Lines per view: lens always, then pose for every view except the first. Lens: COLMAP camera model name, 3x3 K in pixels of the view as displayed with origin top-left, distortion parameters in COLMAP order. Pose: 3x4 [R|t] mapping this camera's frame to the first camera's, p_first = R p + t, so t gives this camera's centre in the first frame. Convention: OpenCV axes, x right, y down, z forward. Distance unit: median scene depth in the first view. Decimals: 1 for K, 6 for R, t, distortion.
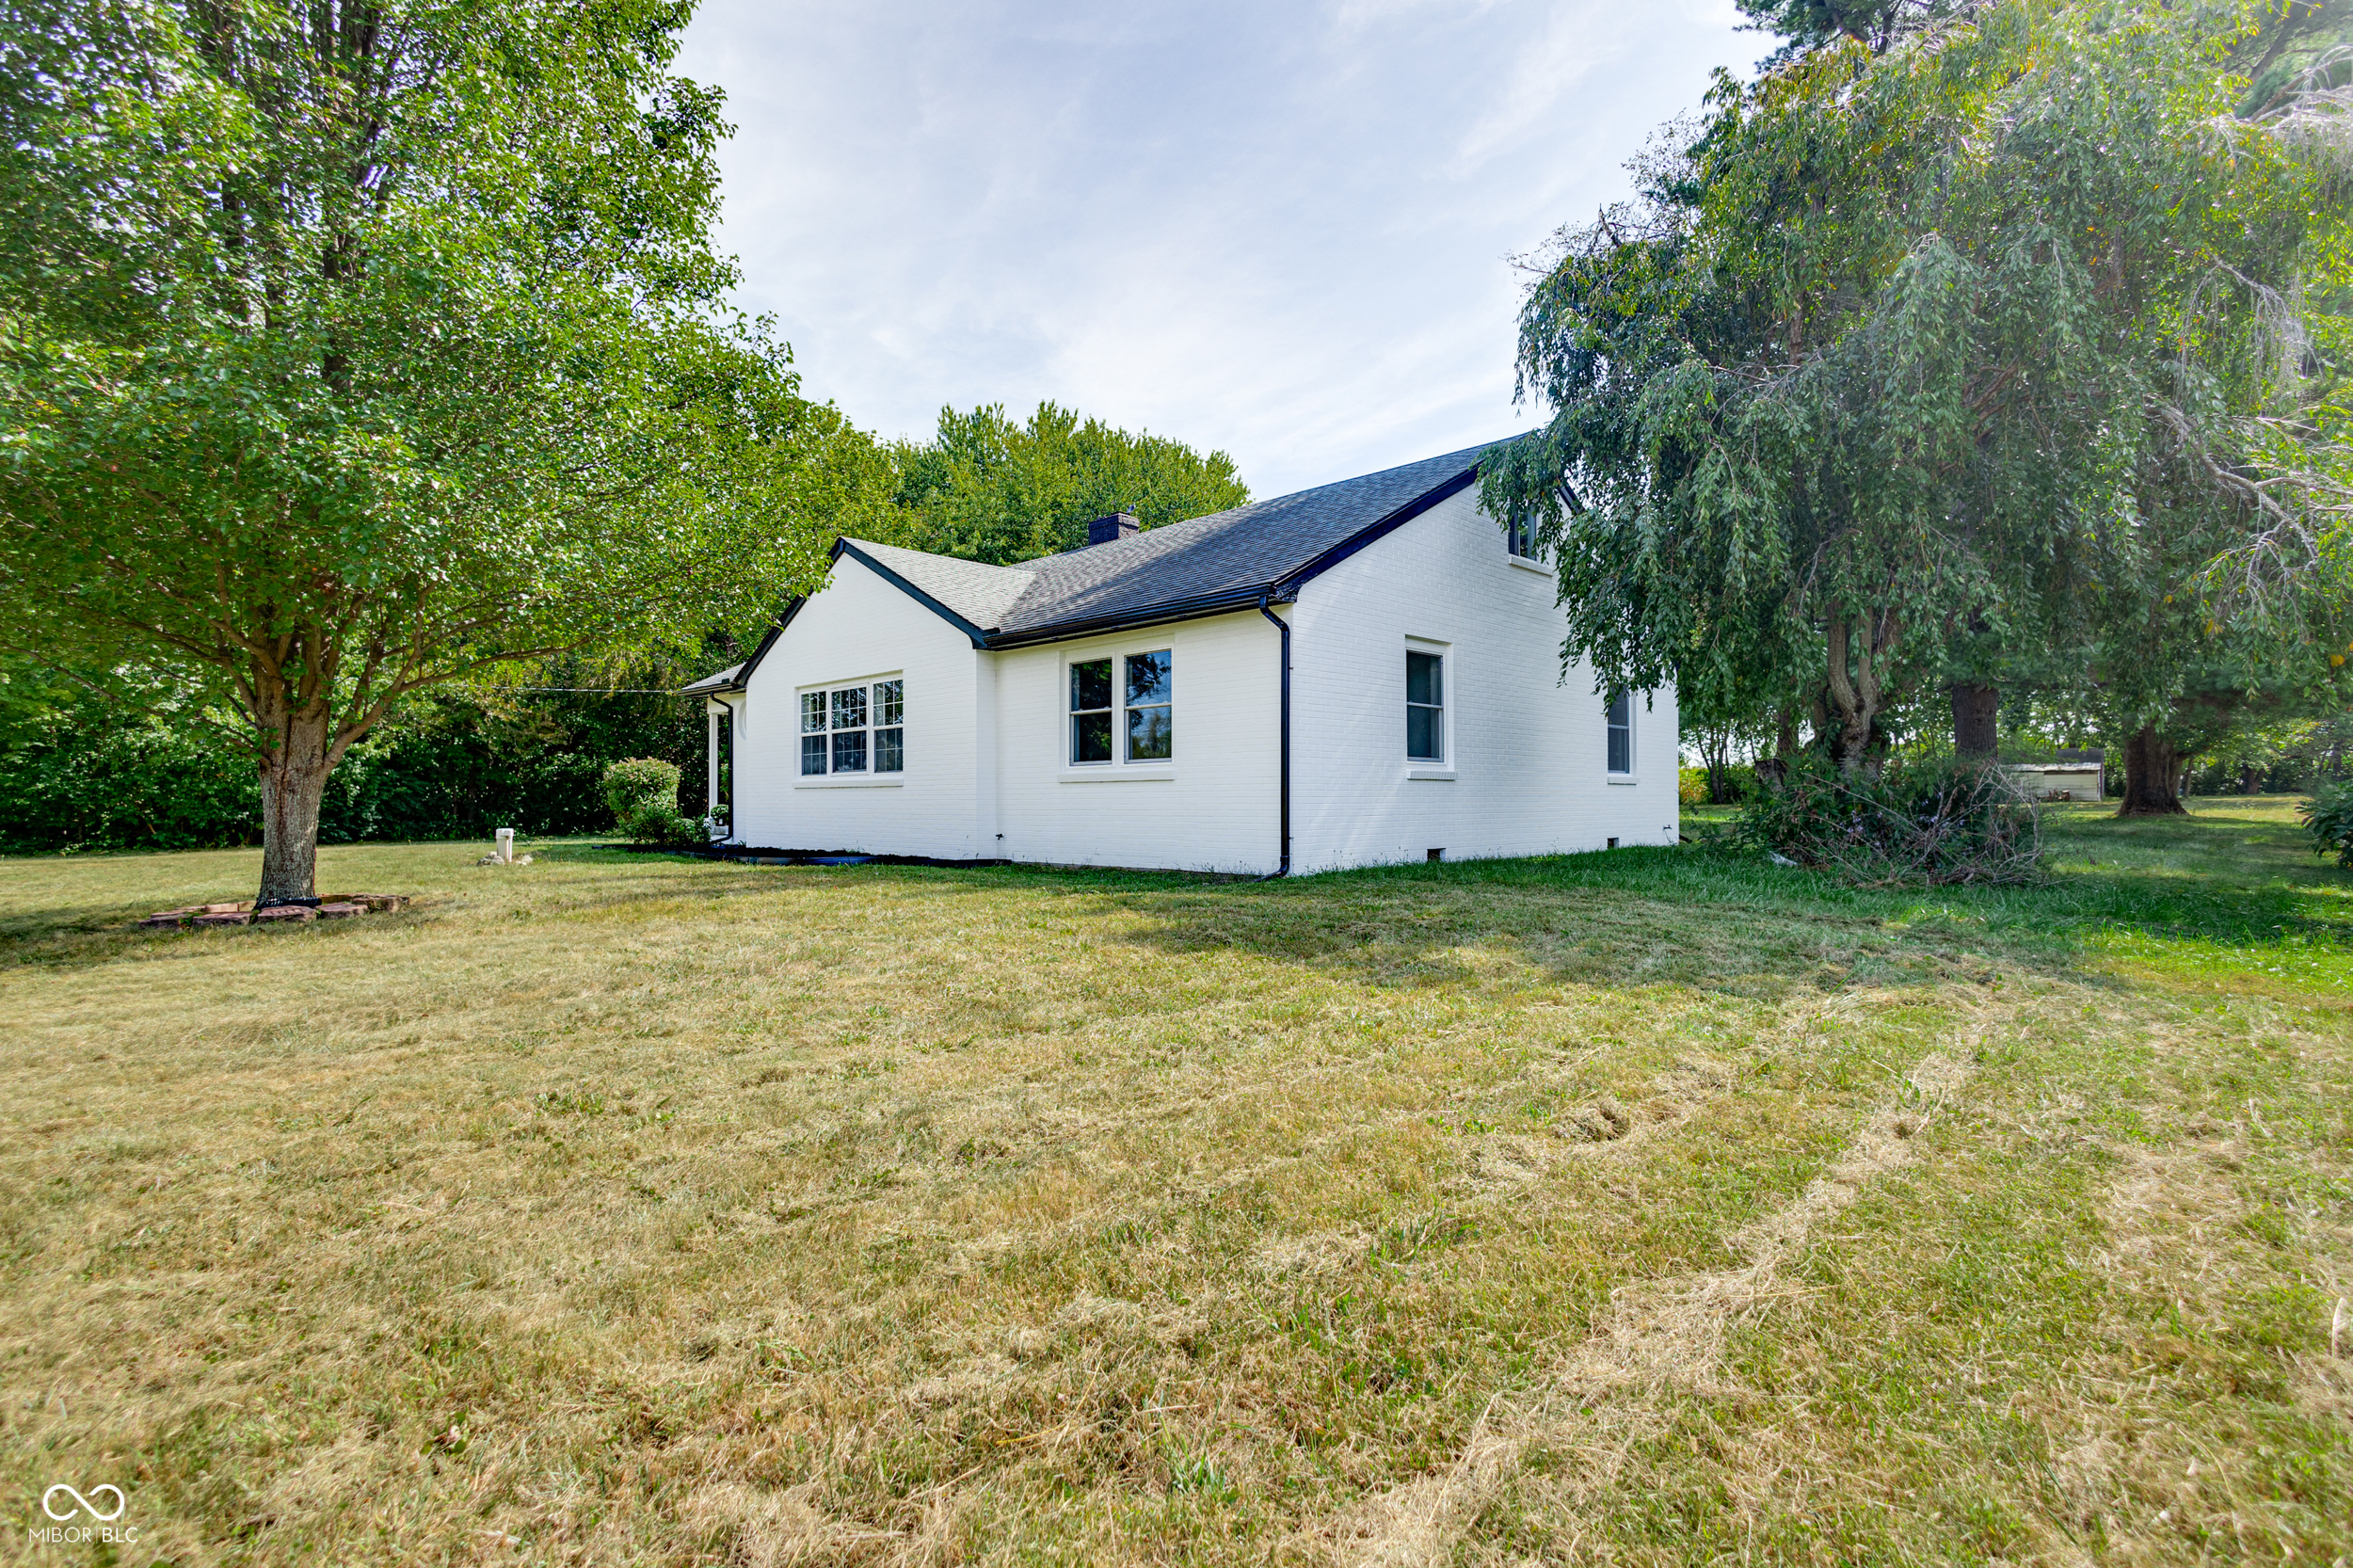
lens RADIAL K [[1123.9, 0, 1161.5], [0, 1123.9, 777.8], [0, 0, 1]] dist [0.016066, -0.002004]
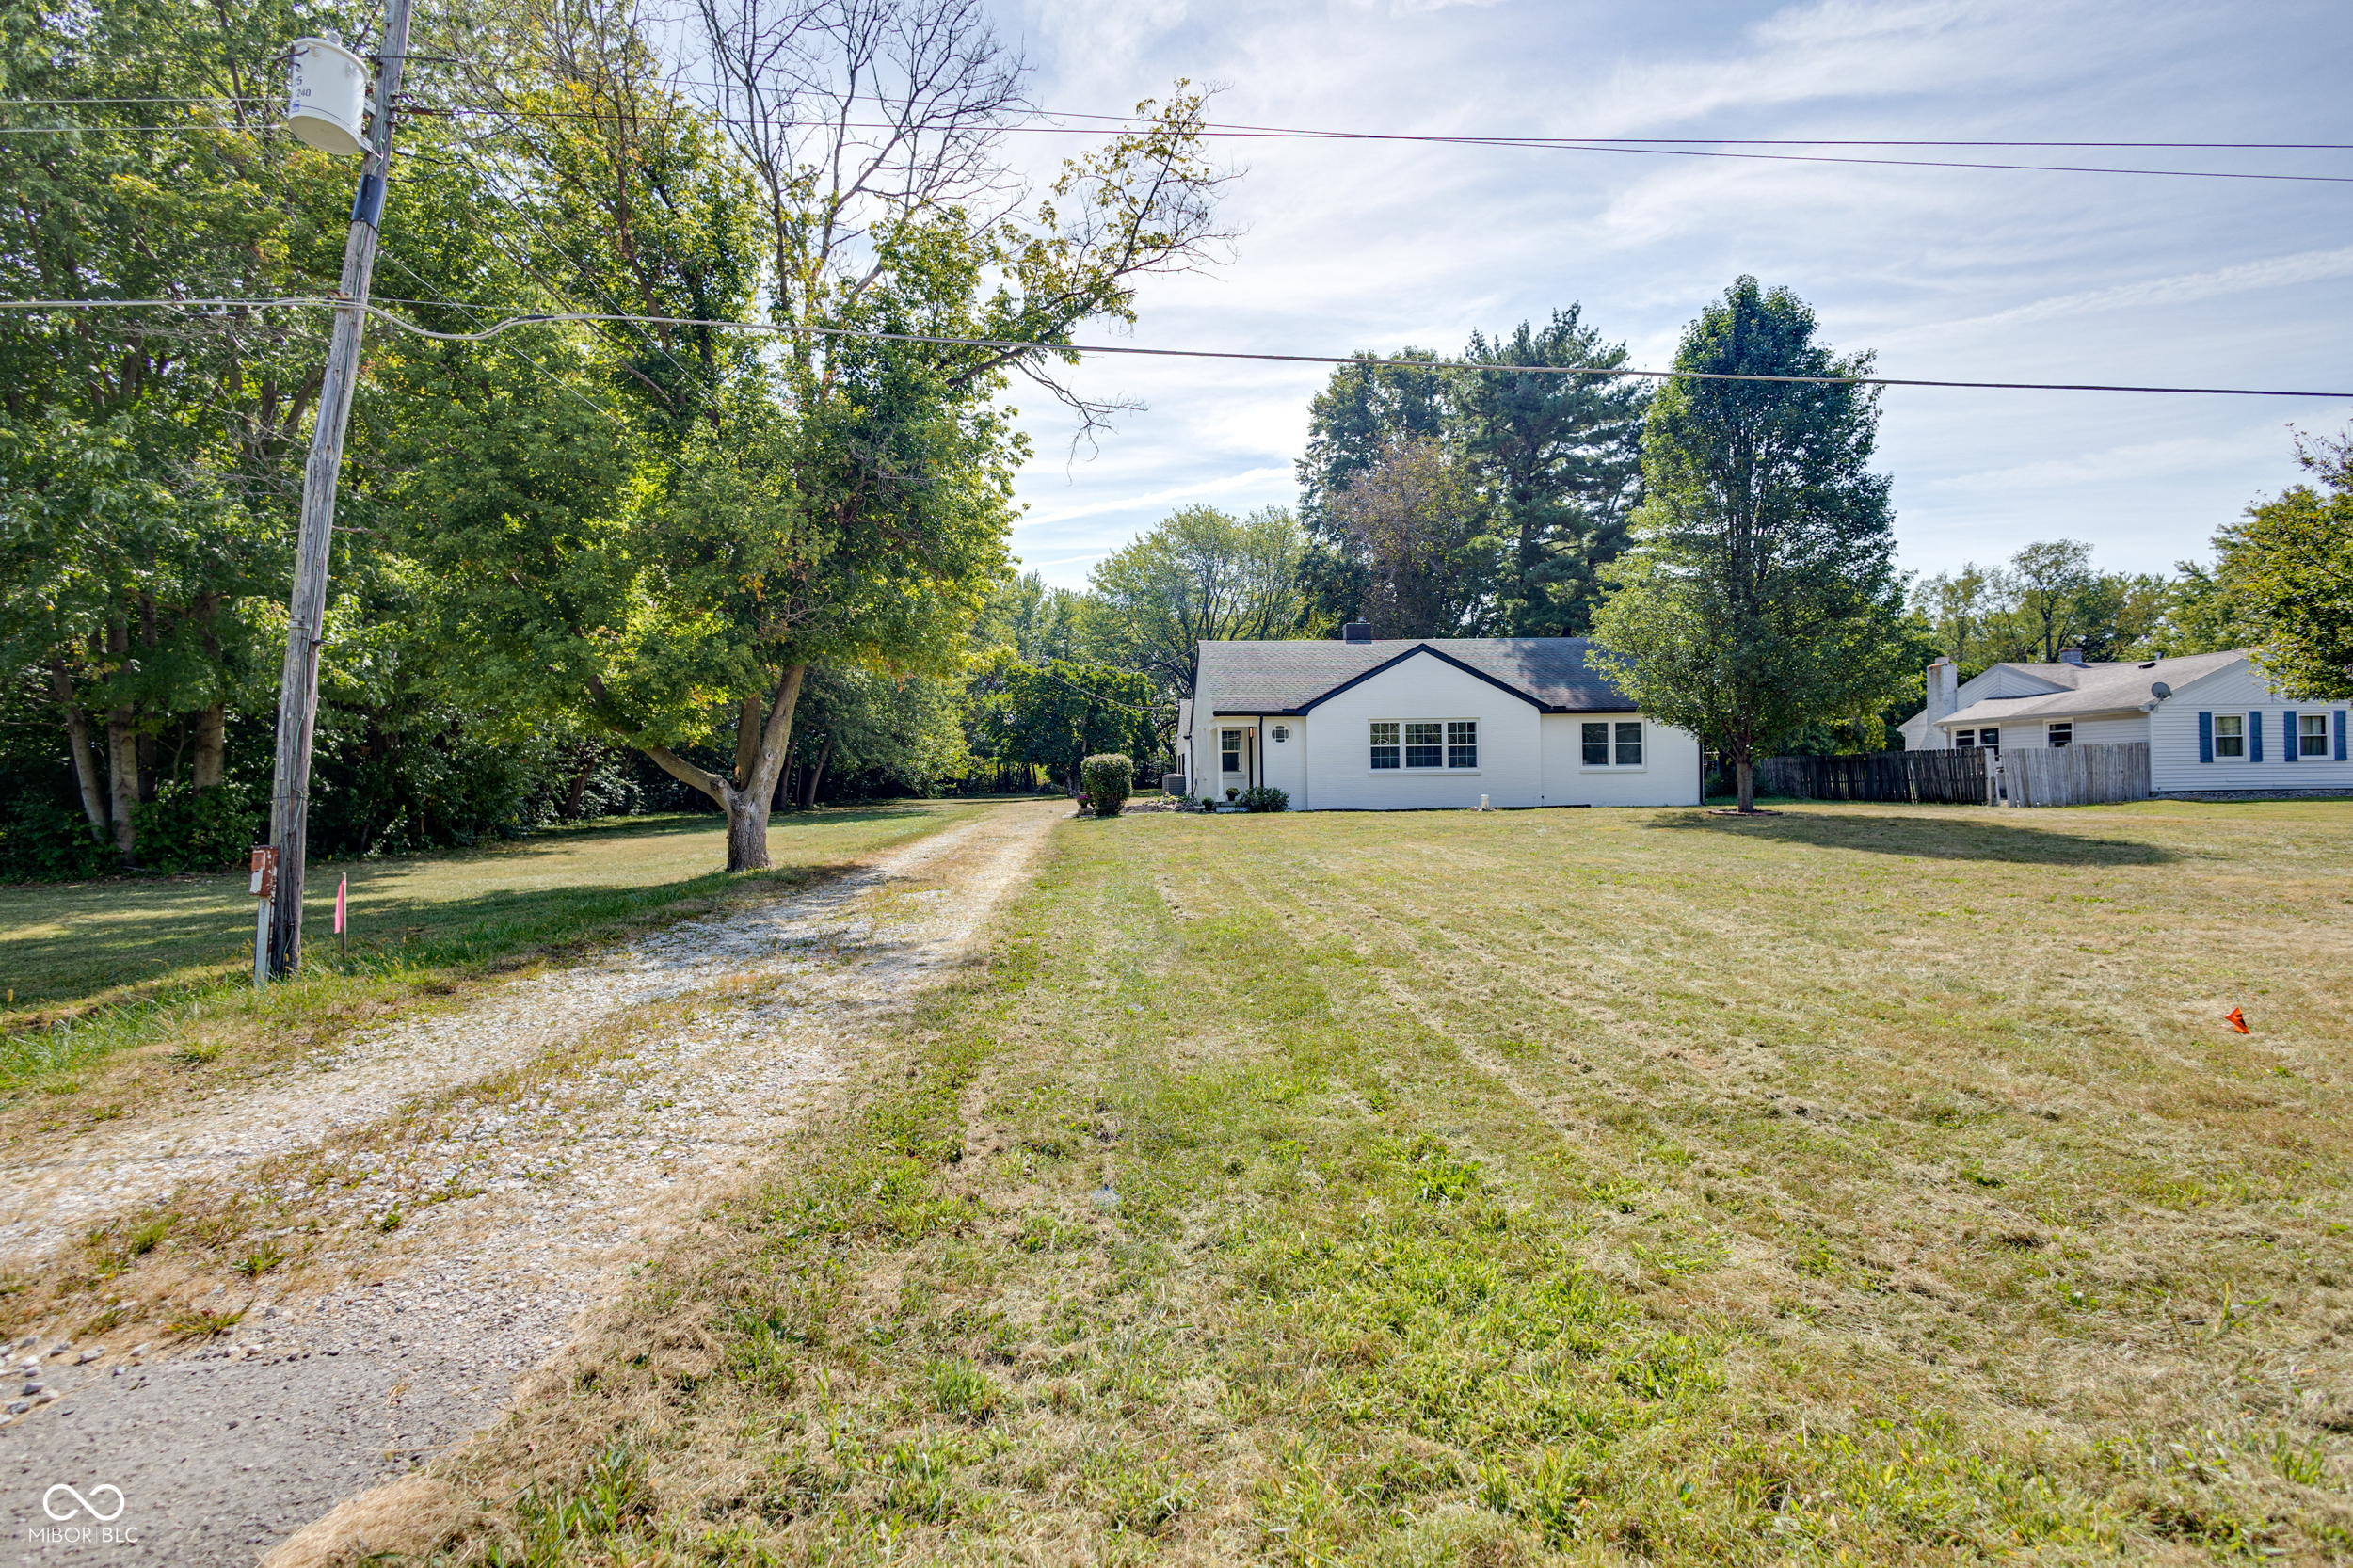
lens RADIAL K [[1123.9, 0, 1167.2], [0, 1123.9, 809.3], [0, 0, 1]] dist [0.016066, -0.002004]
pose [[0.667432, -0.027077, 0.744178, -2.062594], [-0.007610, 0.999039, 0.043175, -0.013348], [-0.744632, -0.034479, 0.666585, 0.049231]]
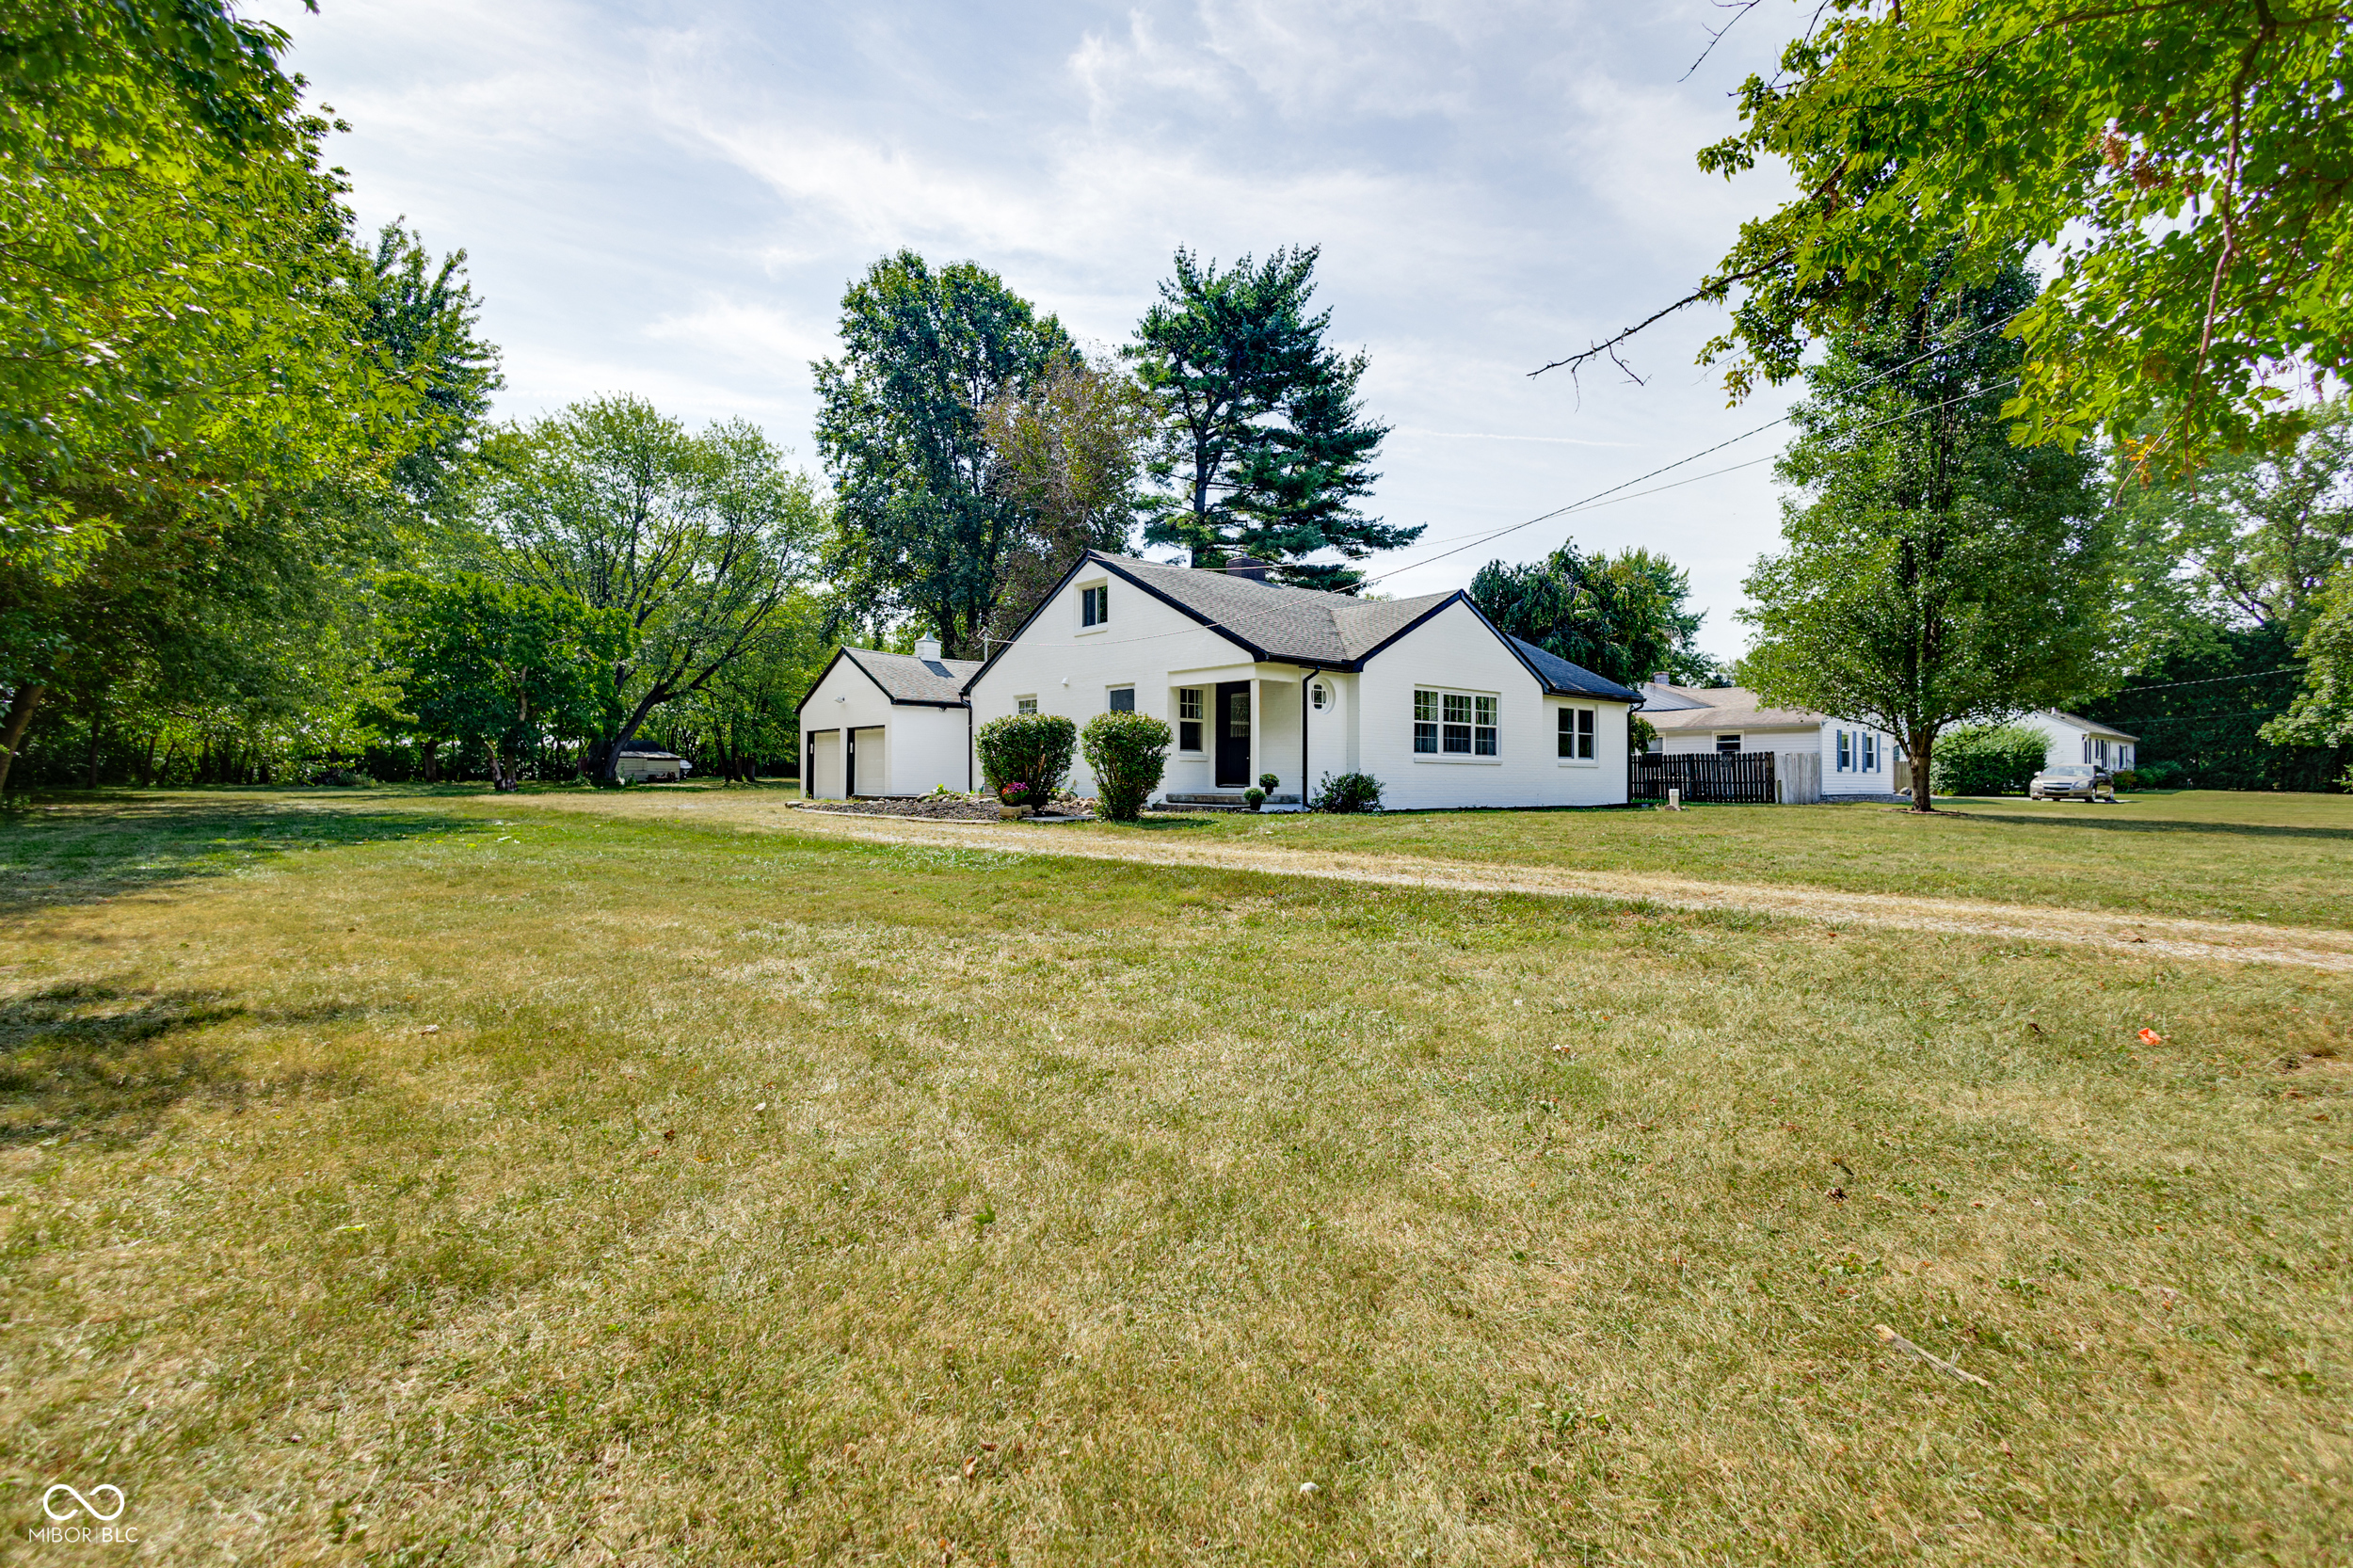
lens RADIAL K [[1123.9, 0, 1165.7], [0, 1123.9, 783.3], [0, 0, 1]] dist [0.016066, -0.002004]
pose [[0.053235, -0.001403, 0.998581, -1.799127], [-0.033530, 0.999433, 0.003191, 0.043158], [-0.998019, -0.033652, 0.053158, 1.339227]]
